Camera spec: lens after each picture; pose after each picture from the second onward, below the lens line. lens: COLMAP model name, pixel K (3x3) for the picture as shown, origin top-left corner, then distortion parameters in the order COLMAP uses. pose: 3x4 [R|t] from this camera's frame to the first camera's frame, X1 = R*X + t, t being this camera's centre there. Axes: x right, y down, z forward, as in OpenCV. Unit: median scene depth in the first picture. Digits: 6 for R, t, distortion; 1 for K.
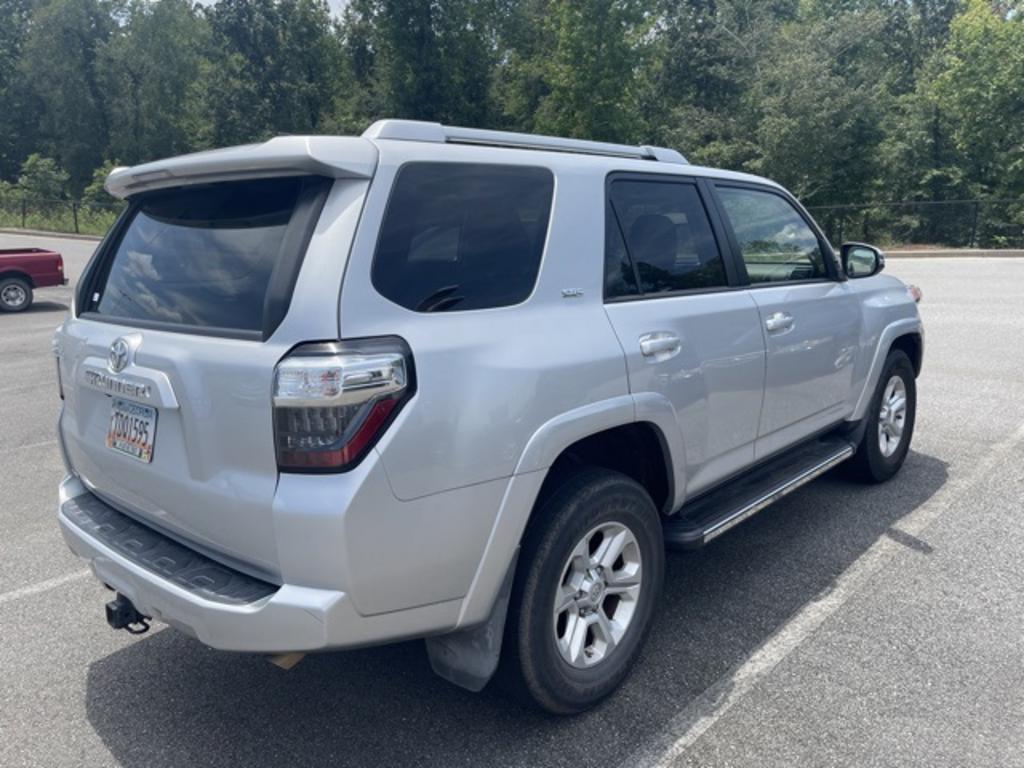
lens RADIAL K [[759.3, 0, 509.2], [0, 759.3, 380.6], [0, 0, 1]] dist [-0.007648, 0.001820]
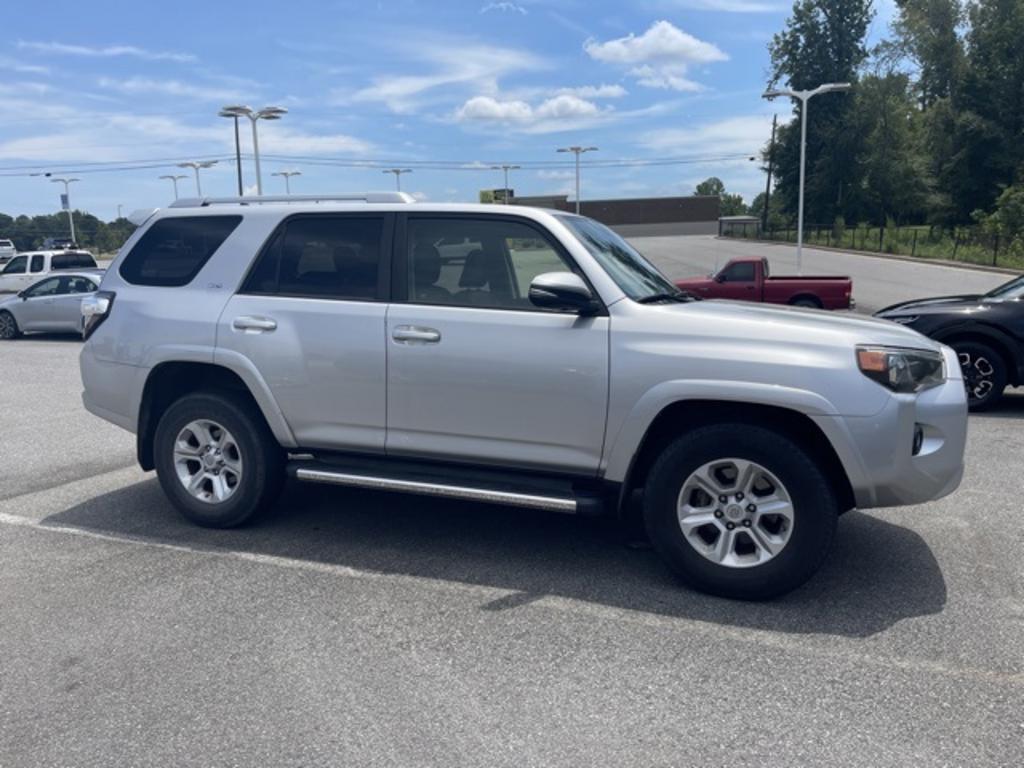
lens RADIAL K [[759.3, 0, 509.2], [0, 759.3, 380.6], [0, 0, 1]] dist [-0.007648, 0.001820]
pose [[0.420166, 0.166153, -0.892106, 1.265065], [-0.203535, 0.975302, 0.085787, -0.119930], [0.884327, 0.145531, 0.443607, 0.547916]]
